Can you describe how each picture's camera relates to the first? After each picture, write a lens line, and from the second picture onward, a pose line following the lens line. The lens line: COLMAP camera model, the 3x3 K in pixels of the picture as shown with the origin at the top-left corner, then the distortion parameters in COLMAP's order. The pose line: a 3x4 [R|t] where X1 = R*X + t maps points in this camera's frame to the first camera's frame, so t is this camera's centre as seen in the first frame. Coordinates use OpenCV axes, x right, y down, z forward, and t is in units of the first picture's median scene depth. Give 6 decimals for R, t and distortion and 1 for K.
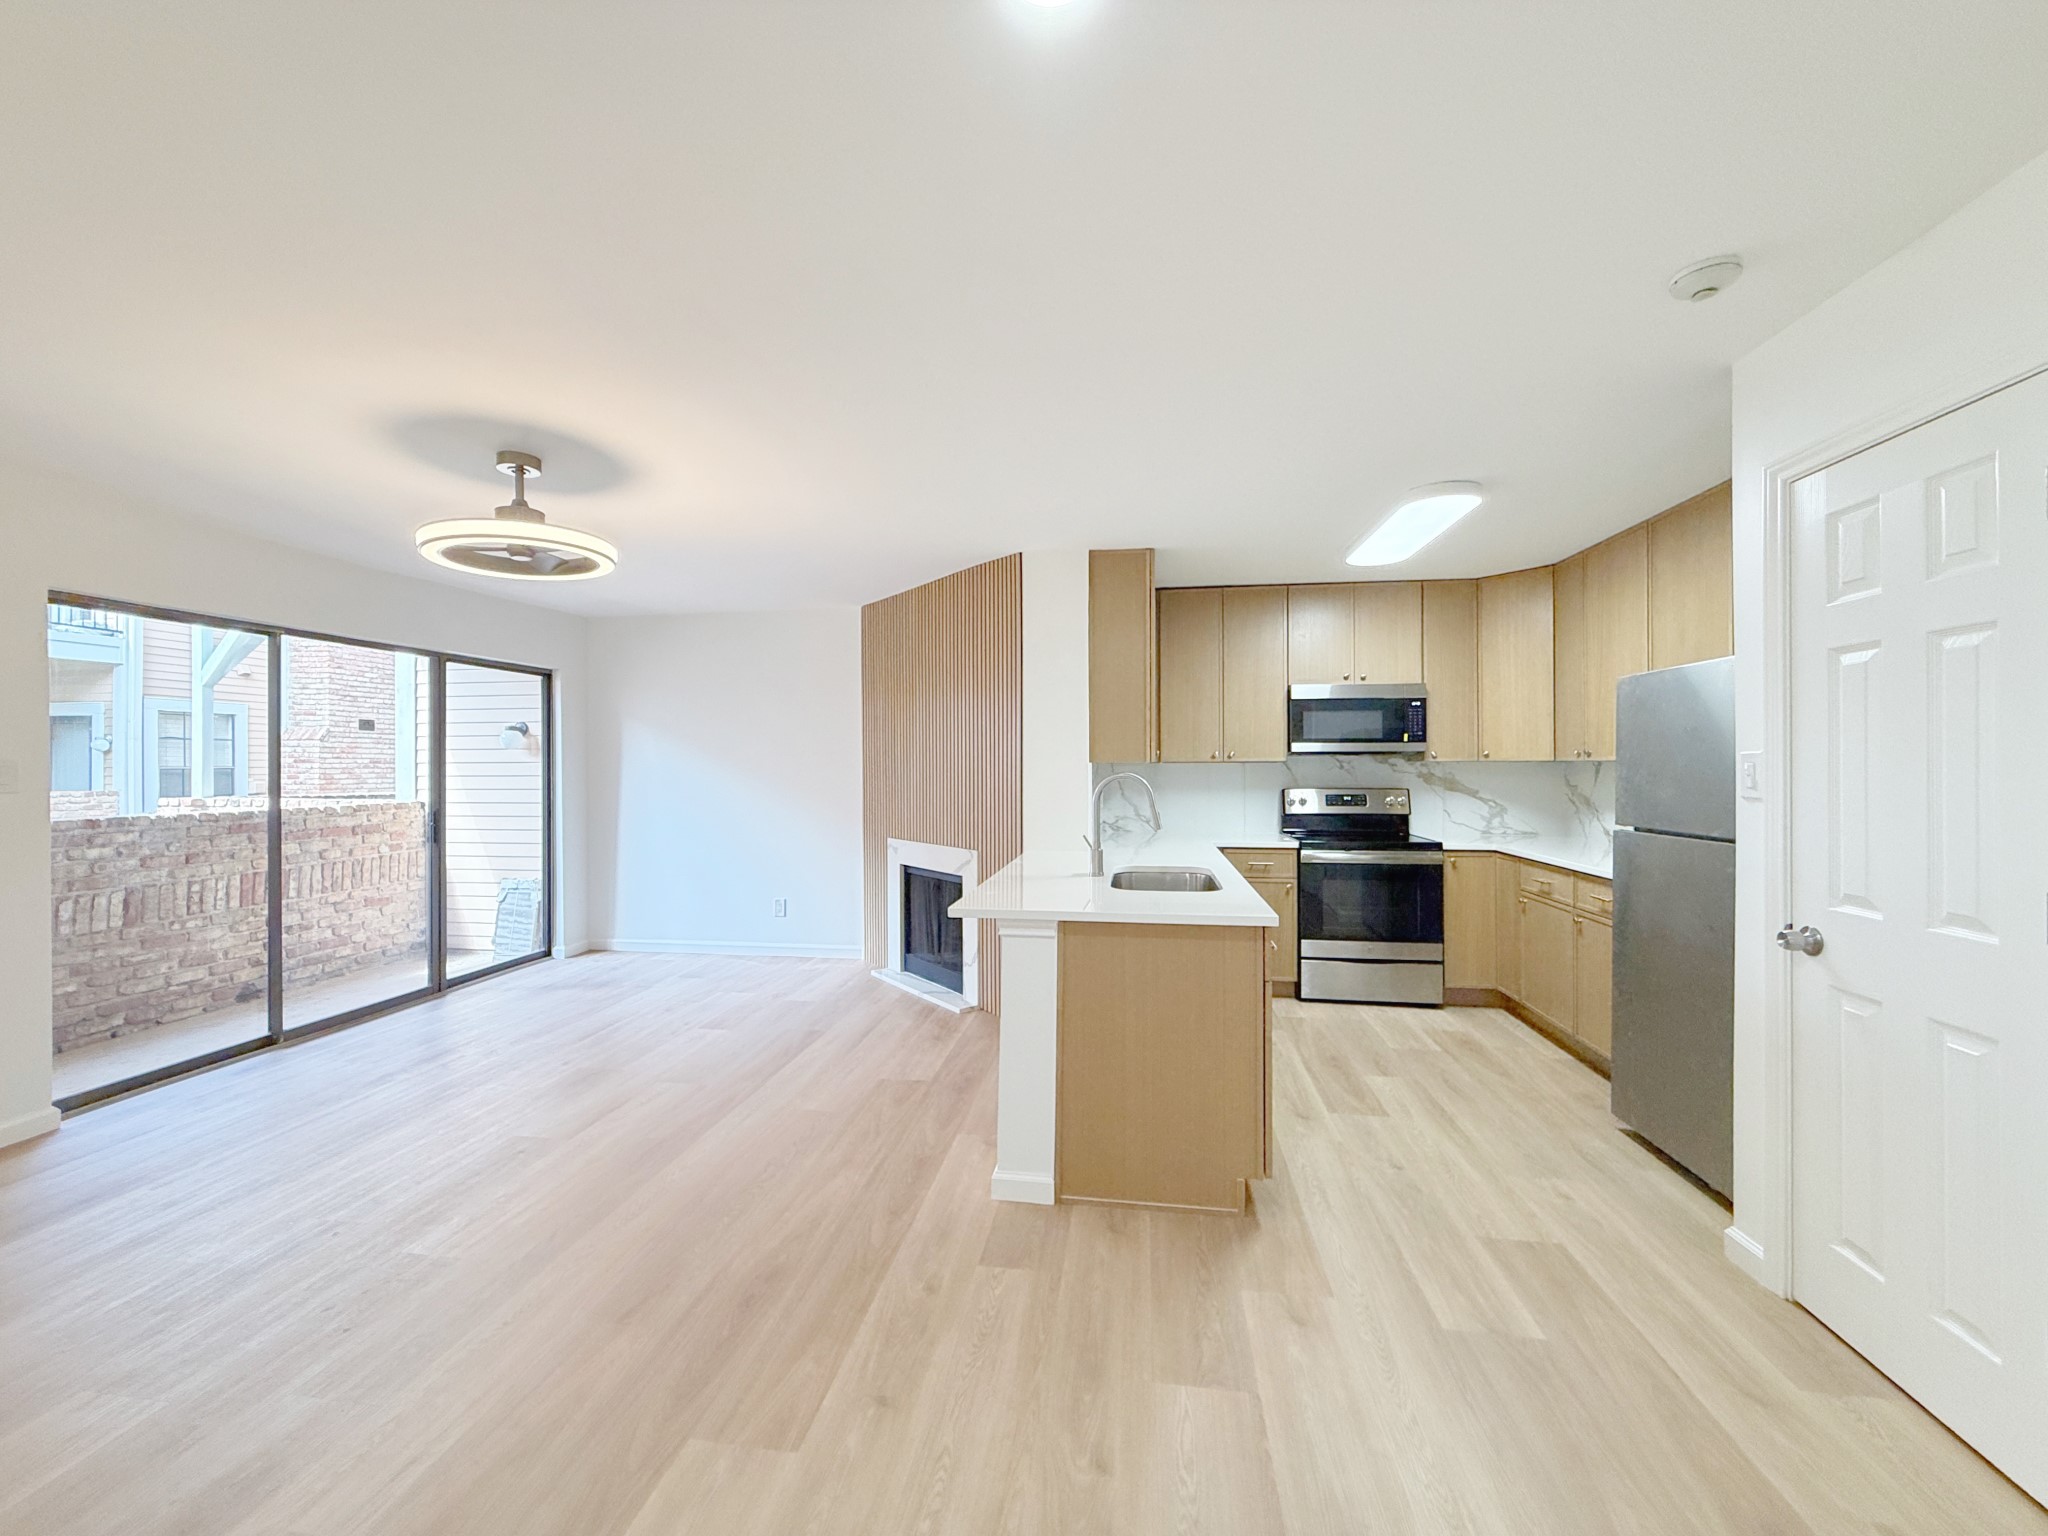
lens RADIAL K [[817.9, 0, 1016.6], [0, 817.9, 768.1], [0, 0, 1]] dist [-0.000653, 0.000805]
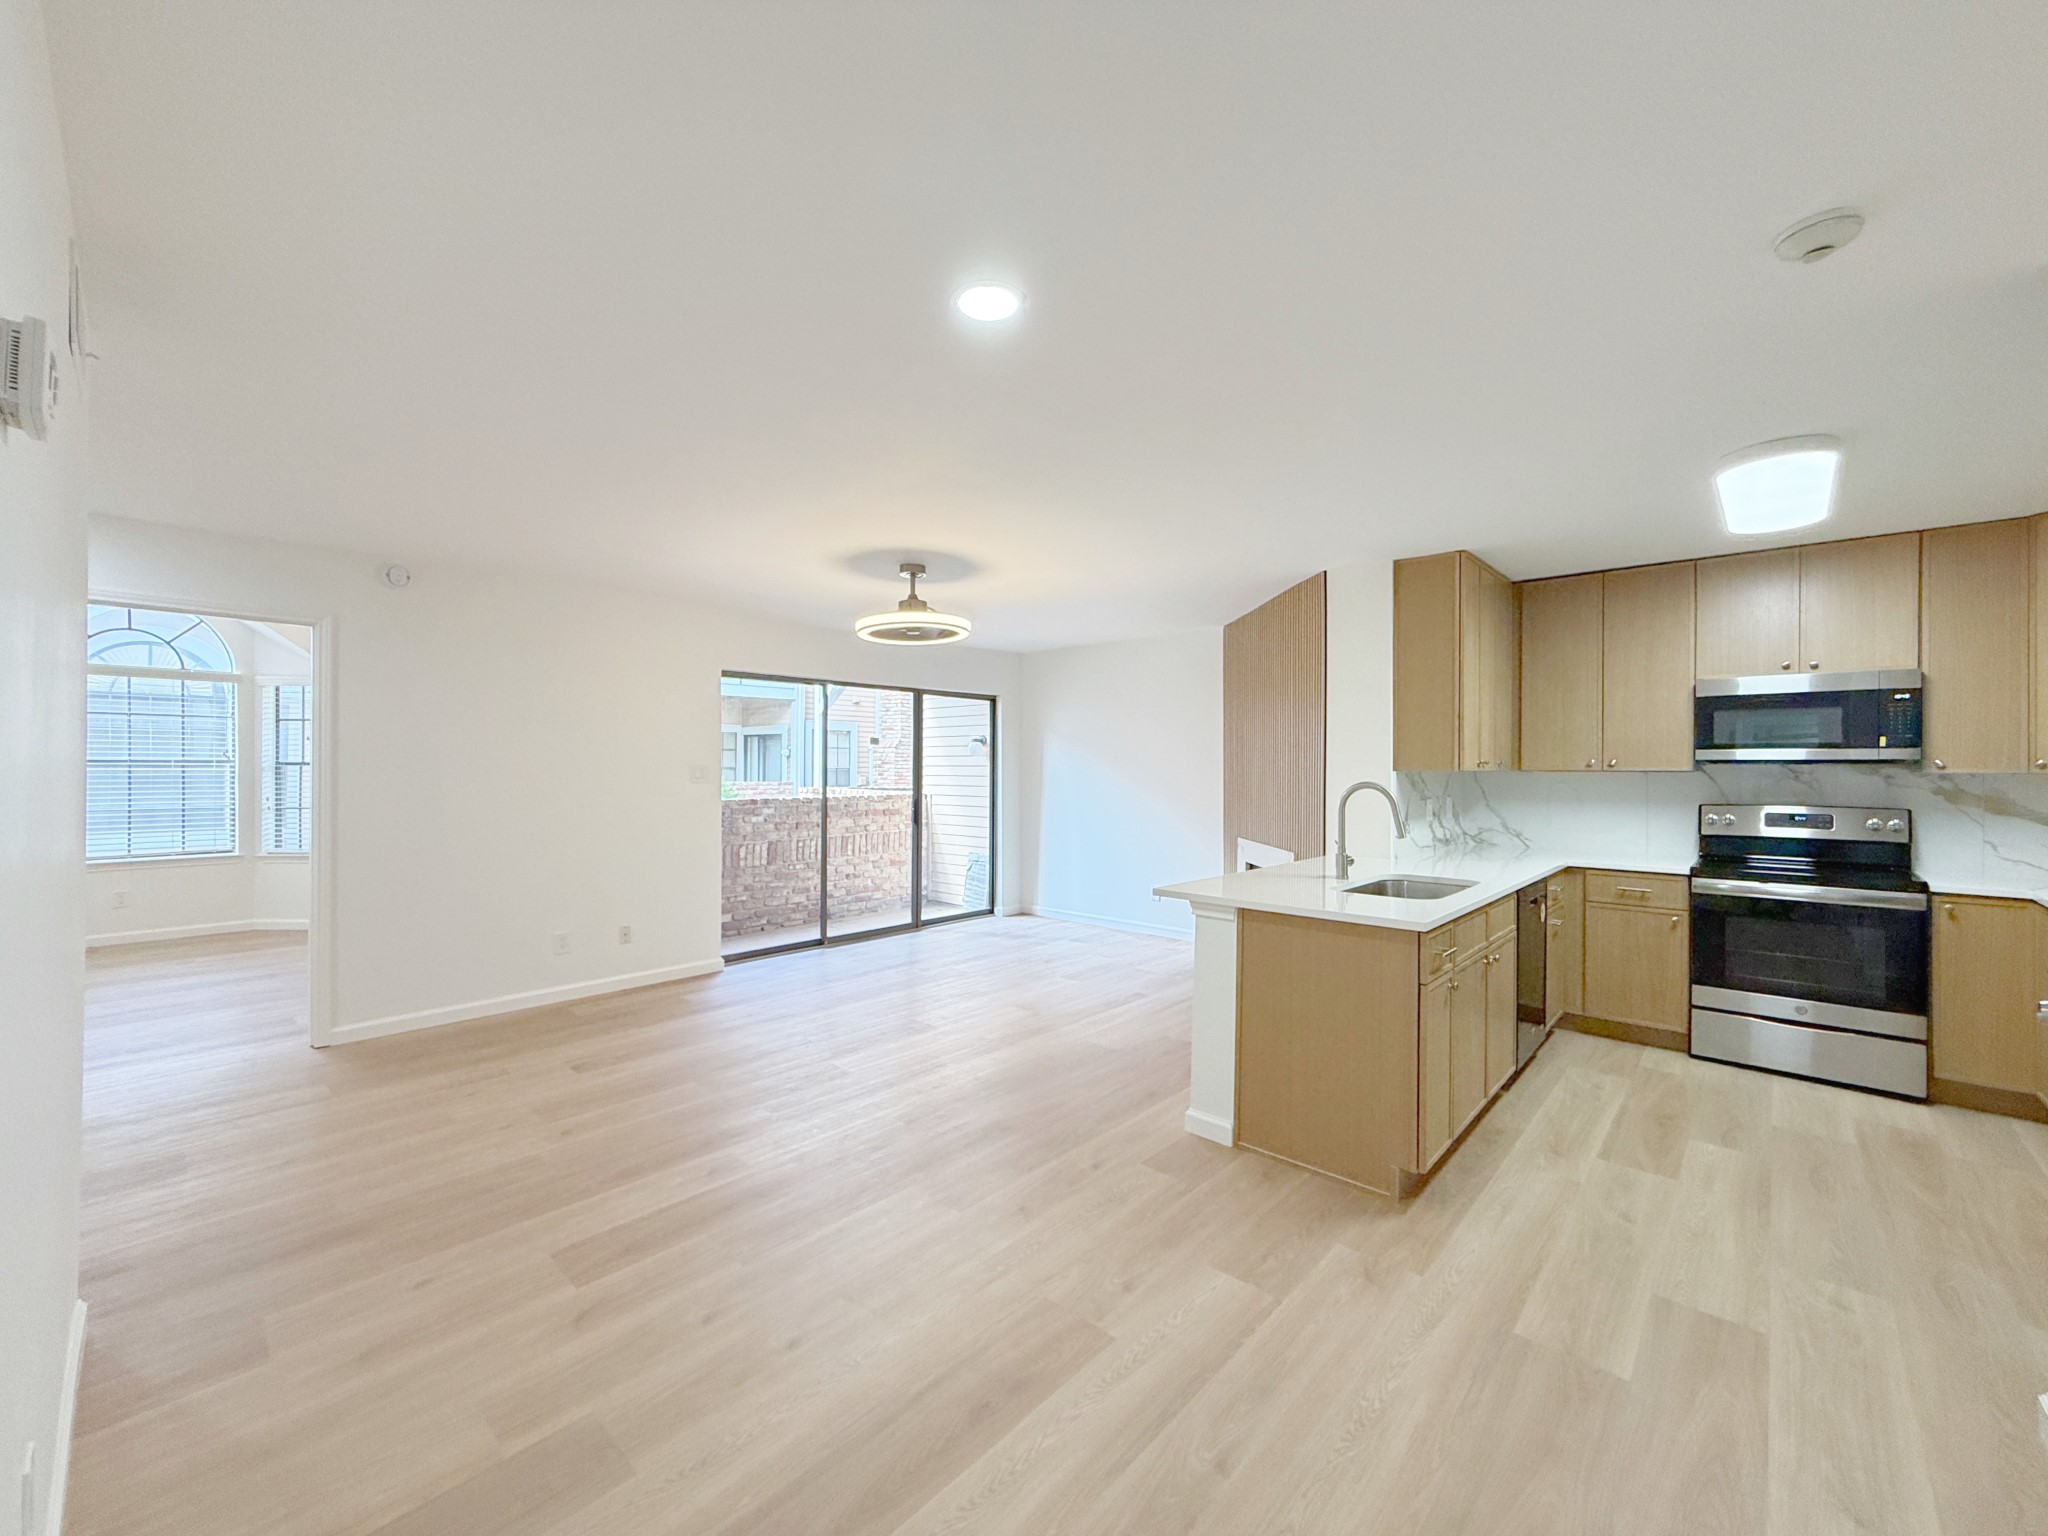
lens RADIAL K [[817.9, 0, 1016.6], [0, 817.9, 768.1], [0, 0, 1]] dist [-0.000653, 0.000805]
pose [[0.828614, 0.007756, -0.559767, 0.244967], [-0.008662, 0.999962, 0.001033, -0.006915], [0.559754, 0.003992, 0.828649, -0.085596]]
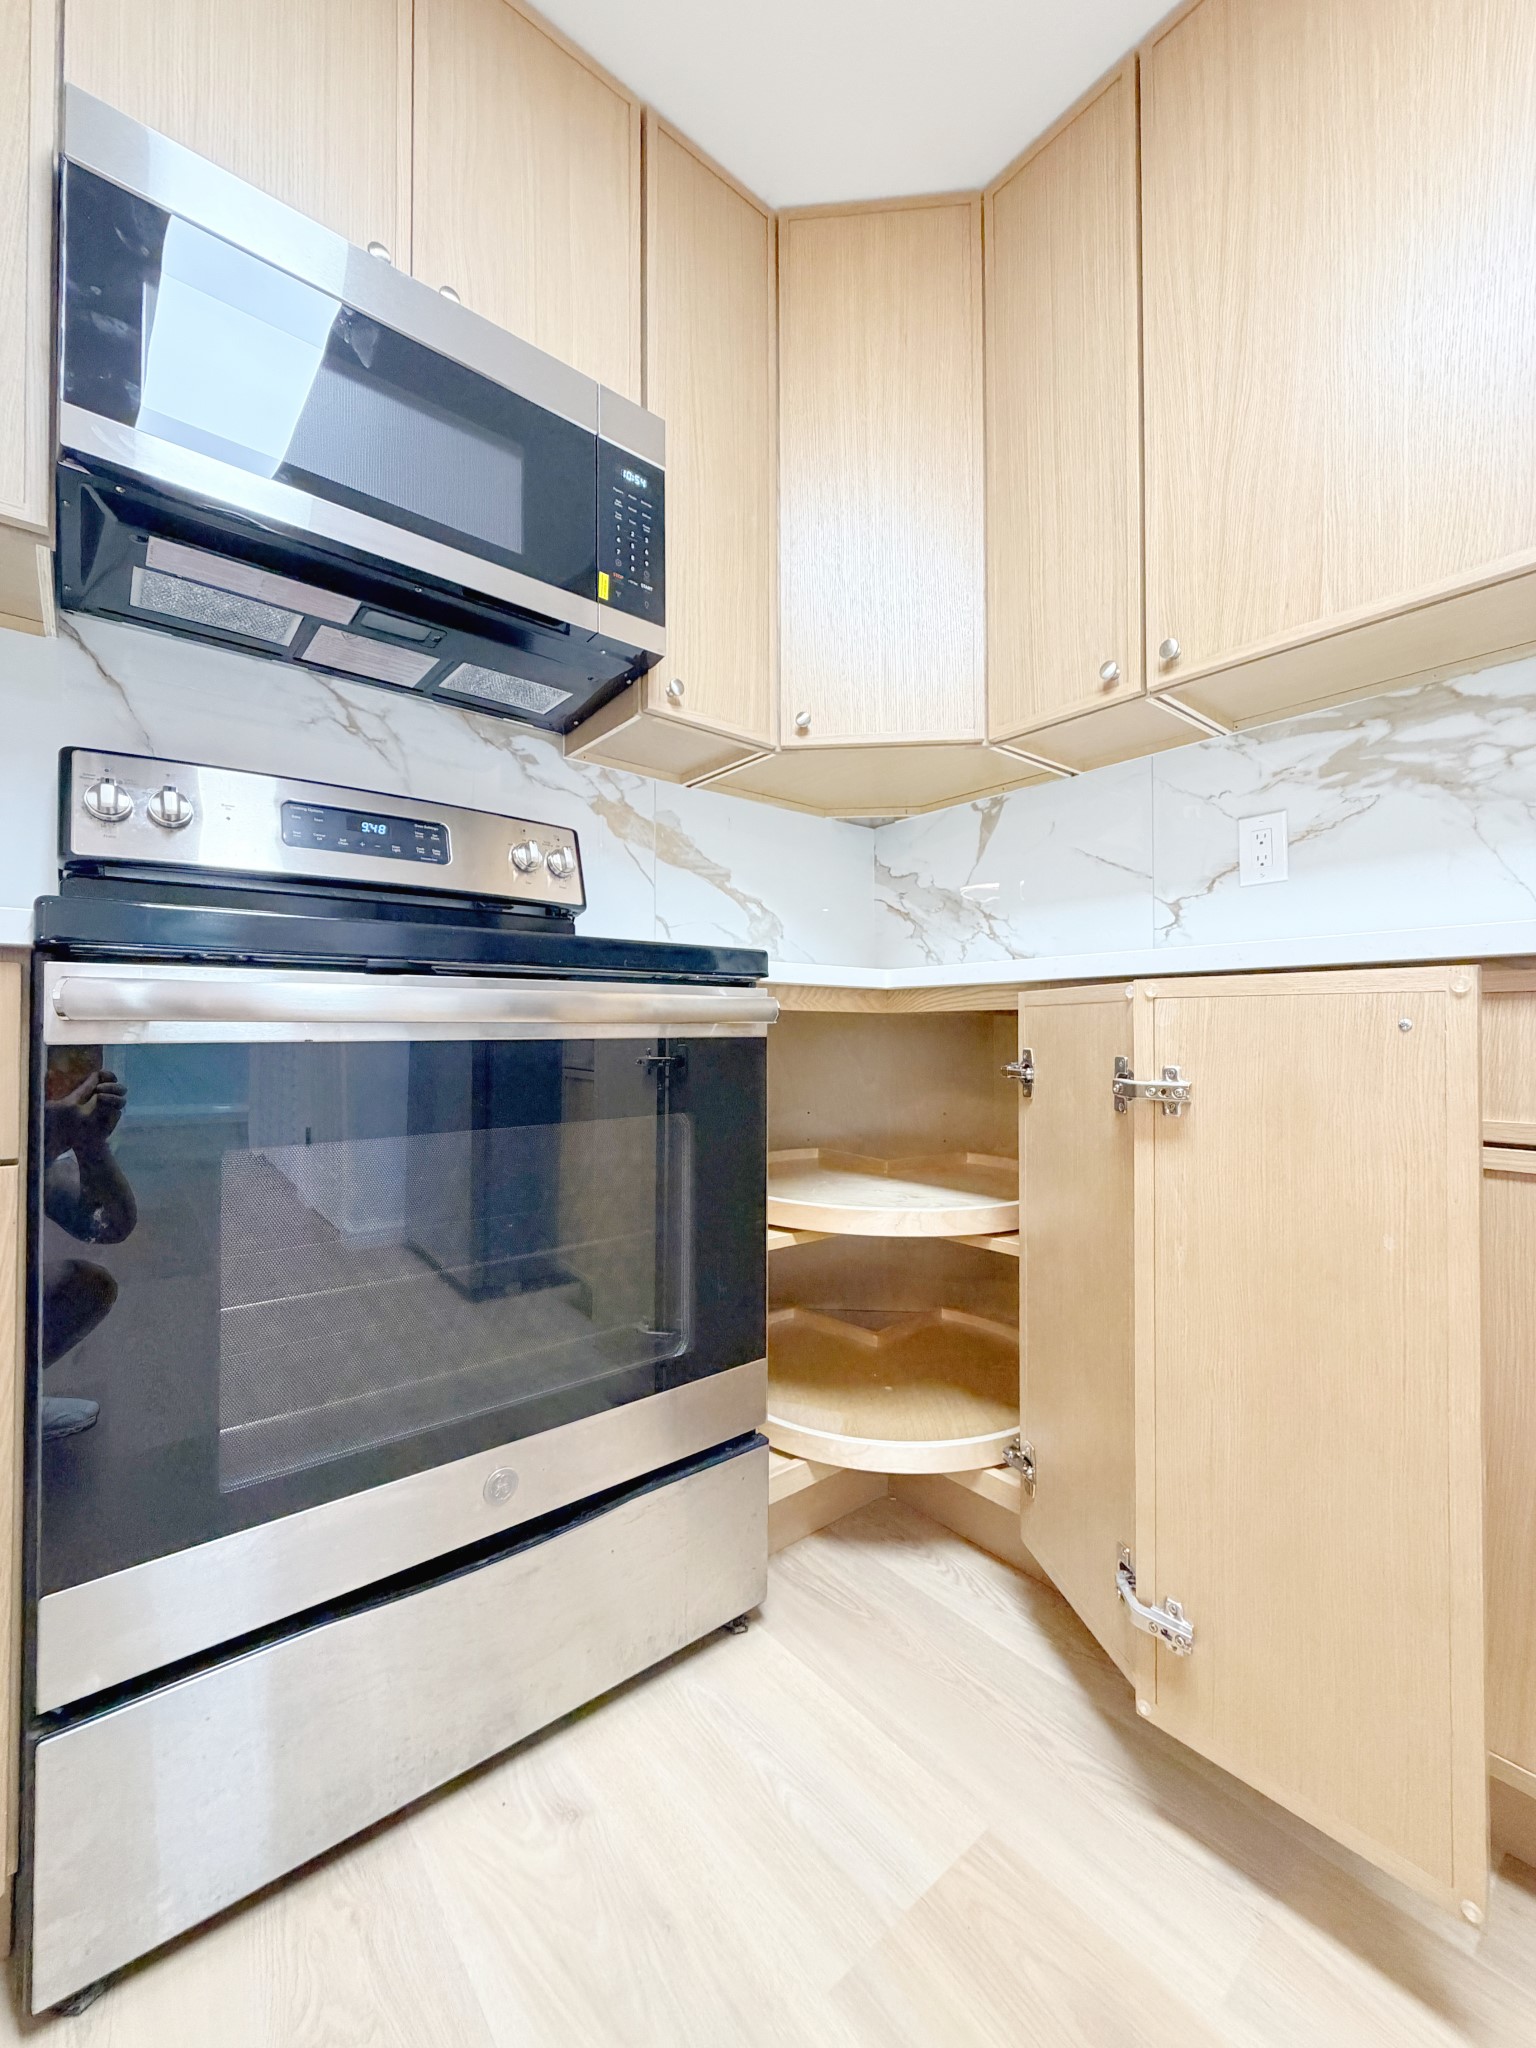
lens RADIAL K [[817.9, 0, 768.6], [0, 817.9, 1019.1], [0, 0, 1]] dist [-0.000653, 0.000805]
pose [[0.661510, 0.015889, 0.749768, 0.328084], [0.000533, 0.999765, -0.021658, 0.115272], [-0.749936, 0.014727, 0.661346, 0.821065]]
